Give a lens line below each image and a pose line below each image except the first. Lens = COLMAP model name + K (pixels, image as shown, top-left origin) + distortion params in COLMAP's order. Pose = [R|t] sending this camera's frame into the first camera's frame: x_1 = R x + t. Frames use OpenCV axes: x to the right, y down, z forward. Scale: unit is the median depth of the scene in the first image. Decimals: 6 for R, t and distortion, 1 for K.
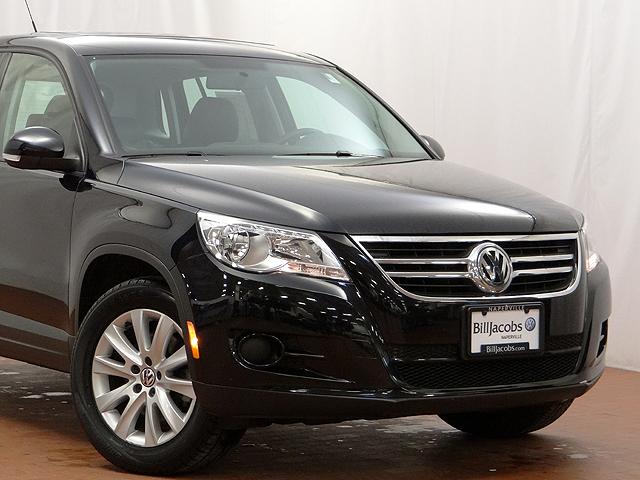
lens RADIAL K [[1718.0, 0, 320.0], [0, 1718.0, 240.0], [0, 0, 1]] dist [0.050150, 0.940476]
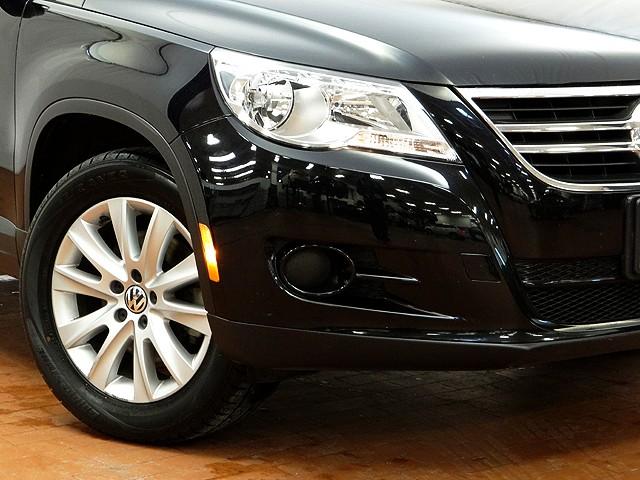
lens RADIAL K [[1541.1, 0, 320.0], [0, 1541.1, 240.0], [0, 0, 1]] dist [0.093120, 0.324186]
pose [[0.999185, -0.009049, 0.039331, -0.053111], [0.004390, 0.993124, 0.116984, -0.013197], [-0.040119, -0.116716, 0.992355, 0.412565]]
